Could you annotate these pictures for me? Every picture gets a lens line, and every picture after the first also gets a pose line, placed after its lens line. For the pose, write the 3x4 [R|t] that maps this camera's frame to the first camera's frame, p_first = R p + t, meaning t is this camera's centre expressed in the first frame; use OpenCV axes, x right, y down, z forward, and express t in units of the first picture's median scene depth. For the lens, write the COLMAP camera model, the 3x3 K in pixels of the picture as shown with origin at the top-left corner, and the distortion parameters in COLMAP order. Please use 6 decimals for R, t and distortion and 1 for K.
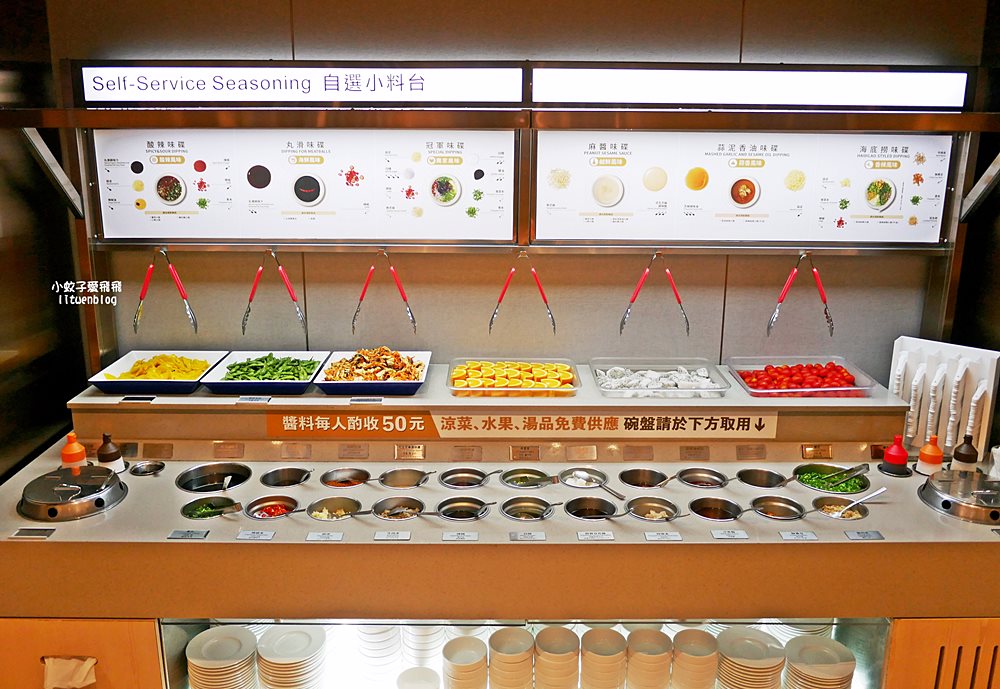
lens RADIAL K [[838.6, 0, 499.2], [0, 838.6, 337.8], [0, 0, 1]] dist [-0.018365, 0.001396]
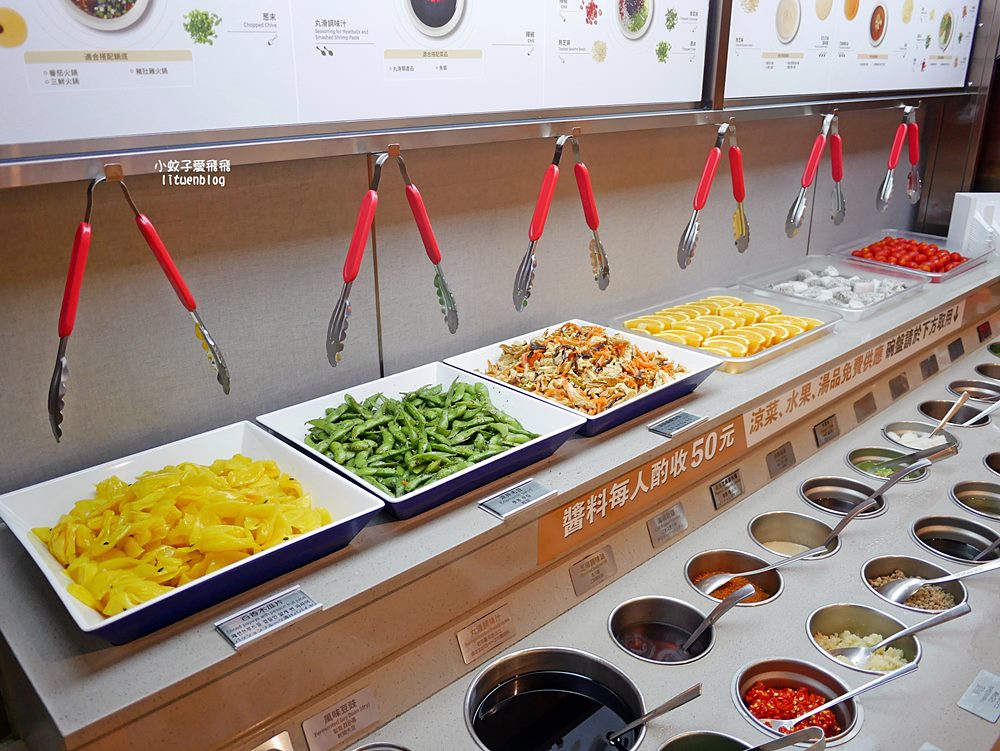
lens RADIAL K [[841.4, 0, 500.4], [0, 841.4, 383.4], [0, 0, 1]] dist [-0.028510, 0.009178]
pose [[0.727844, -0.255079, 0.636536, -0.526901], [0.186745, 0.966889, 0.173929, -0.053678], [-0.659825, -0.007724, 0.751379, 0.654509]]
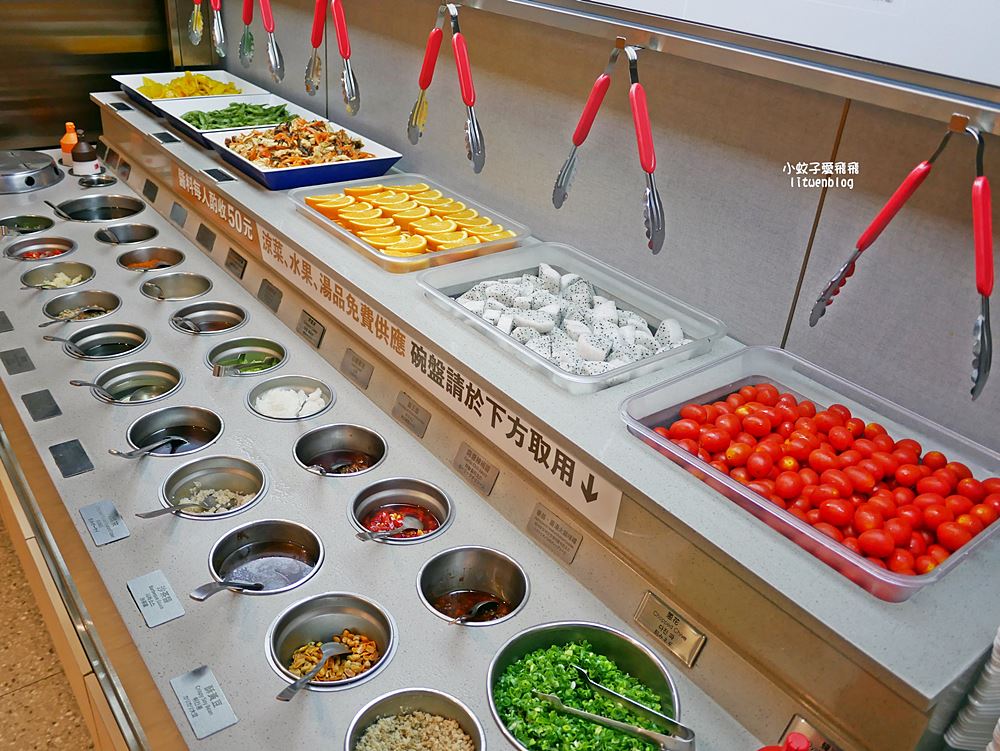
lens RADIAL K [[841.4, 0, 499.7], [0, 841.4, 376.3], [0, 0, 1]] dist [-0.028510, 0.009178]
pose [[0.608296, 0.427737, -0.668594, 0.516354], [-0.285182, 0.903898, 0.318811, -0.062923], [0.740708, -0.003261, 0.671820, 0.663111]]
